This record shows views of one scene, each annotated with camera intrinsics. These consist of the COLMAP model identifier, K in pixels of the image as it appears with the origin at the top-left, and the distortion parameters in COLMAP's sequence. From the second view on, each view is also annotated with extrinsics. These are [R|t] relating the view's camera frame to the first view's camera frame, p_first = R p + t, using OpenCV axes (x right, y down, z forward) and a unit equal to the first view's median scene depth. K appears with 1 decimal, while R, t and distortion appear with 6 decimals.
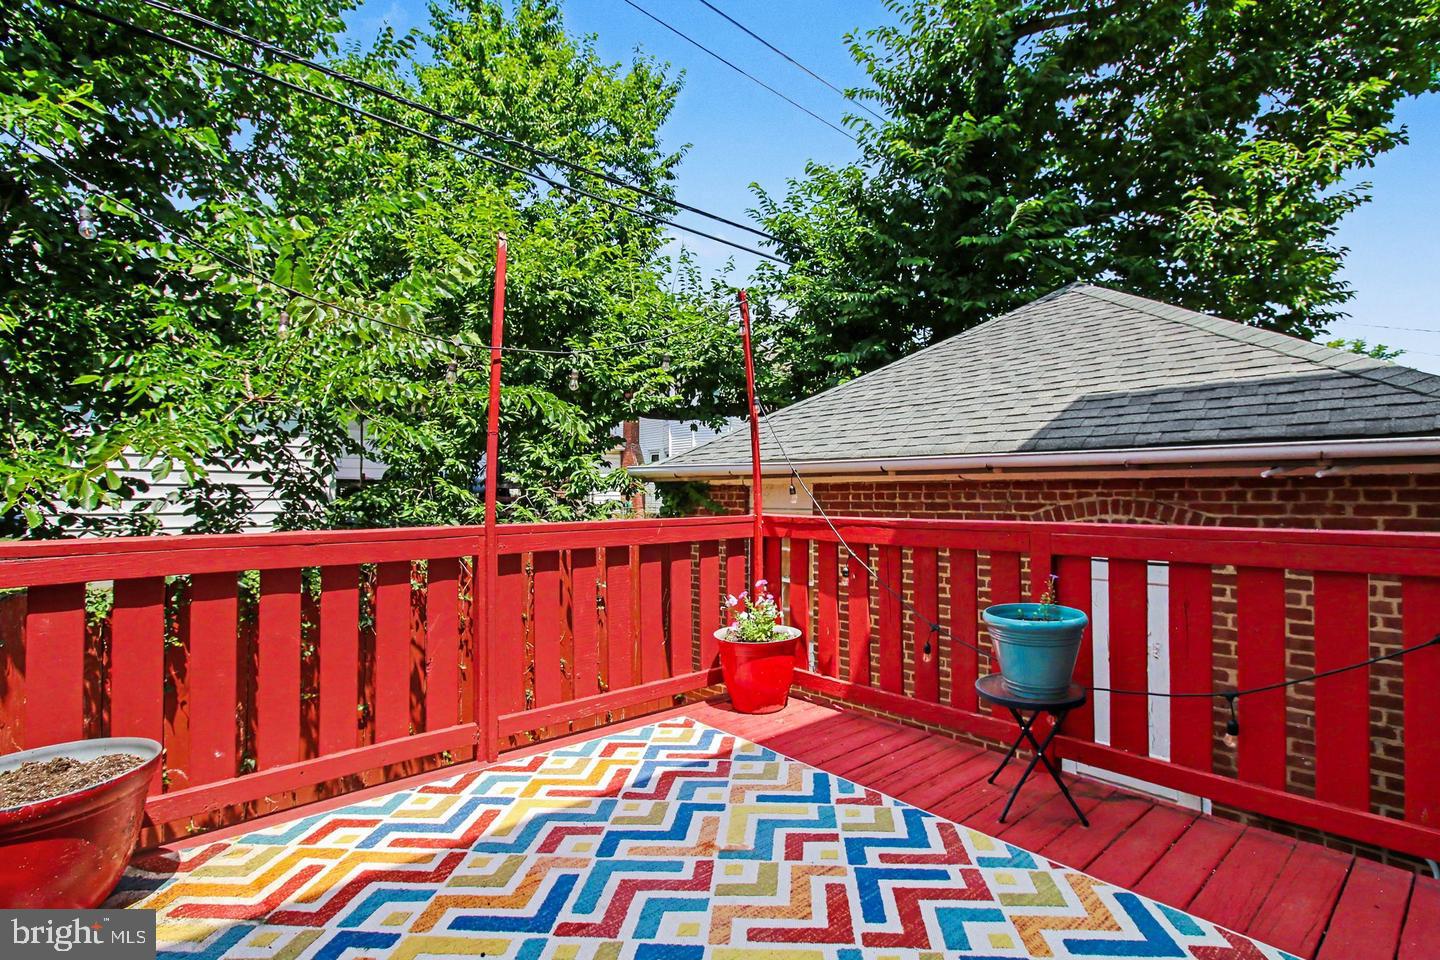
lens RADIAL K [[688.0, 0, 717.0], [0, 688.0, 477.4], [0, 0, 1]] dist [-0.007929, 0.000825]
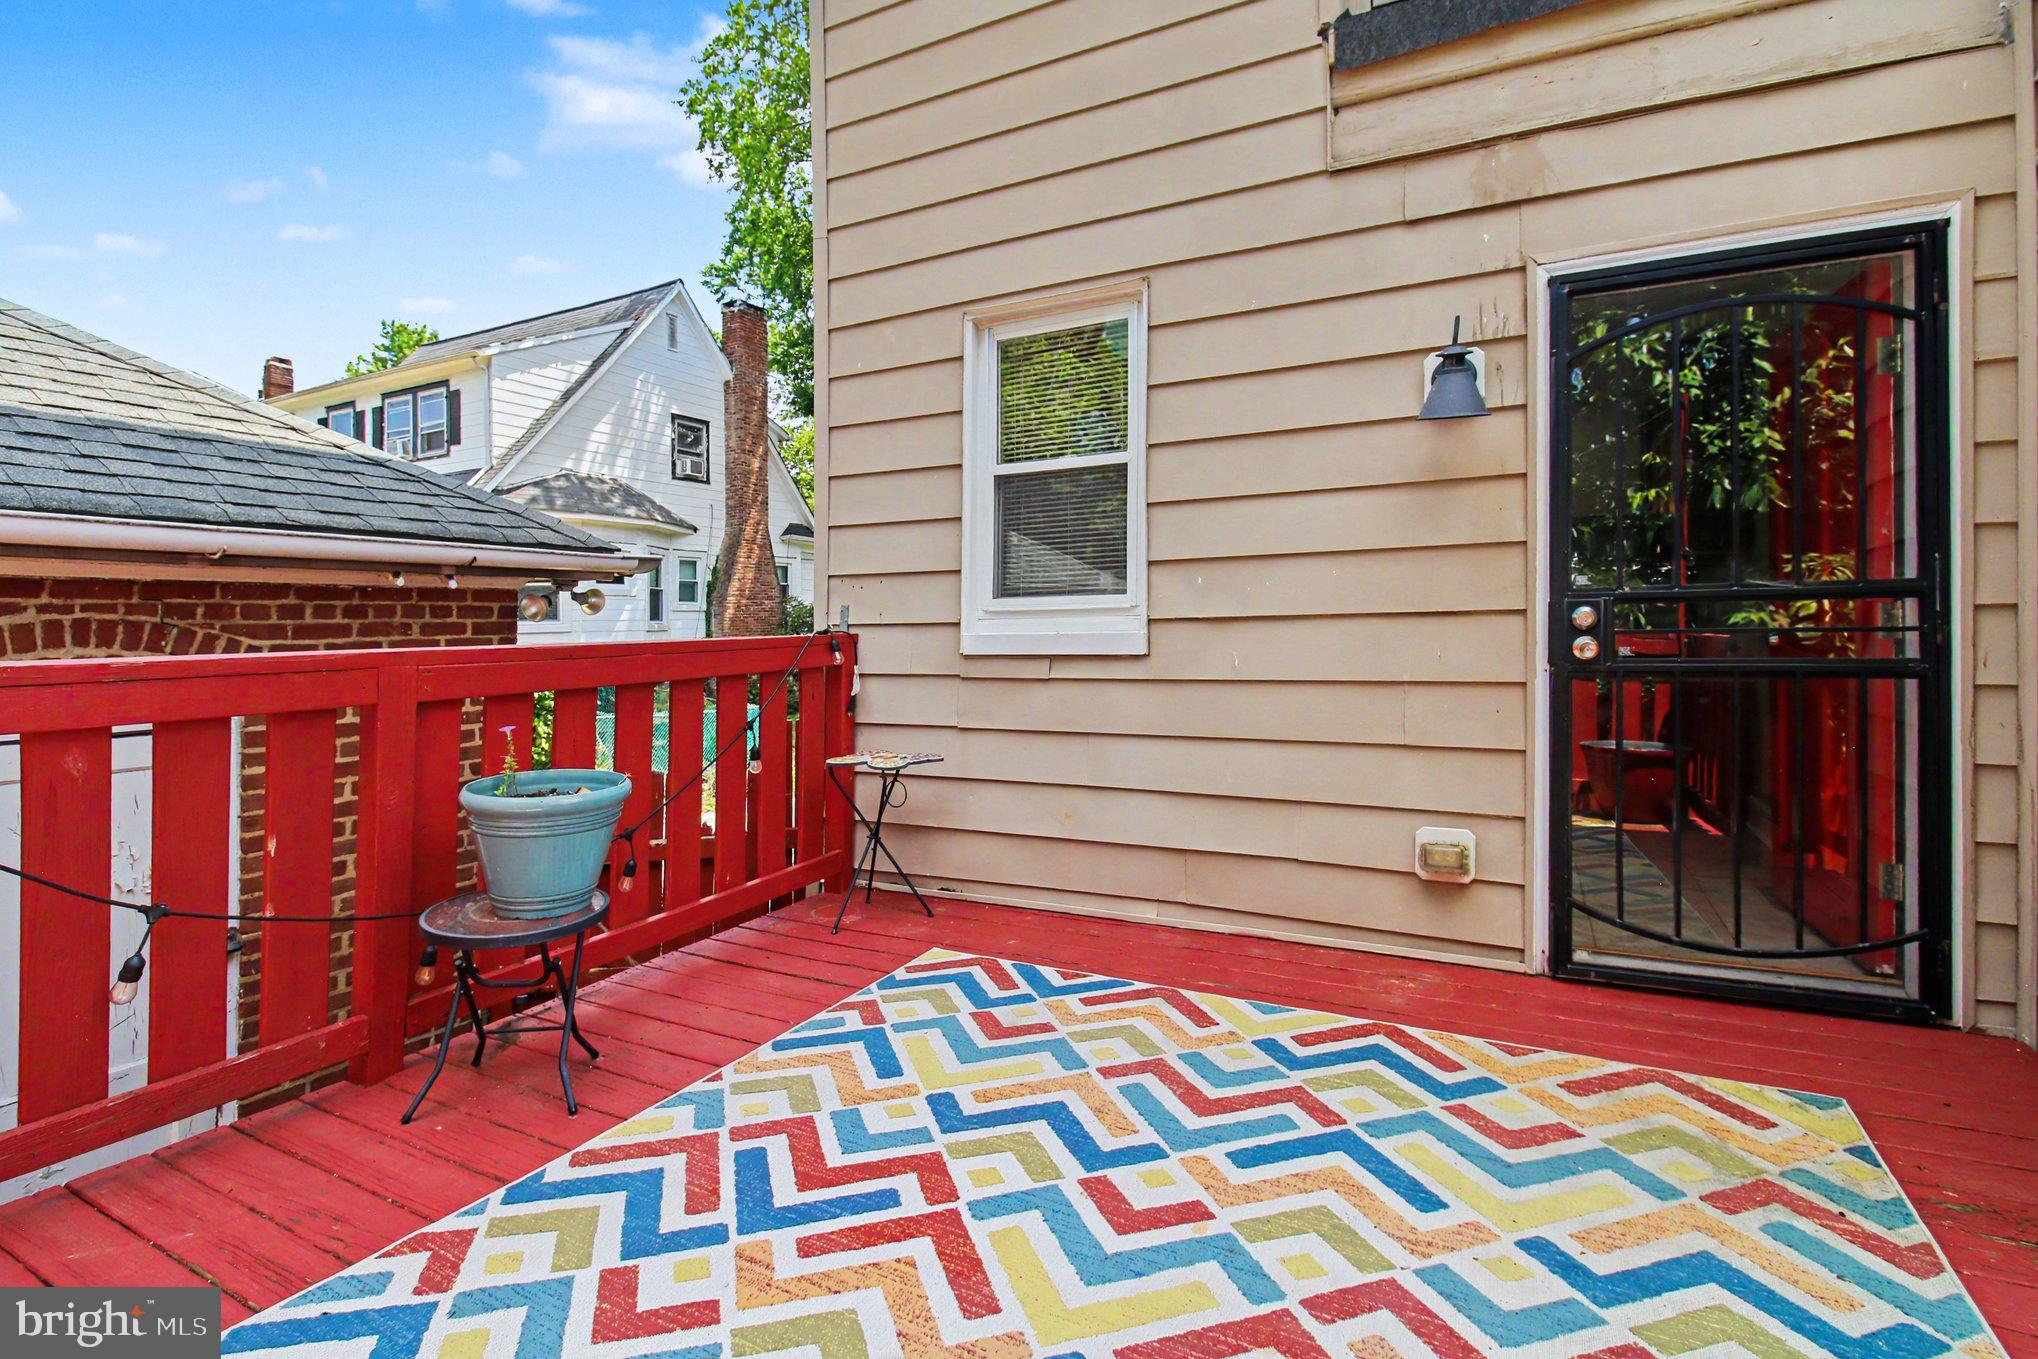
lens RADIAL K [[973.8, 0, 1010.1], [0, 973.8, 665.5], [0, 0, 1]] dist [-0.007929, 0.000825]
pose [[-0.372958, -0.003428, 0.927842, -0.514923], [0.000615, 0.999992, 0.003942, 0.107929], [-0.927848, 0.002040, -0.372953, 0.963810]]
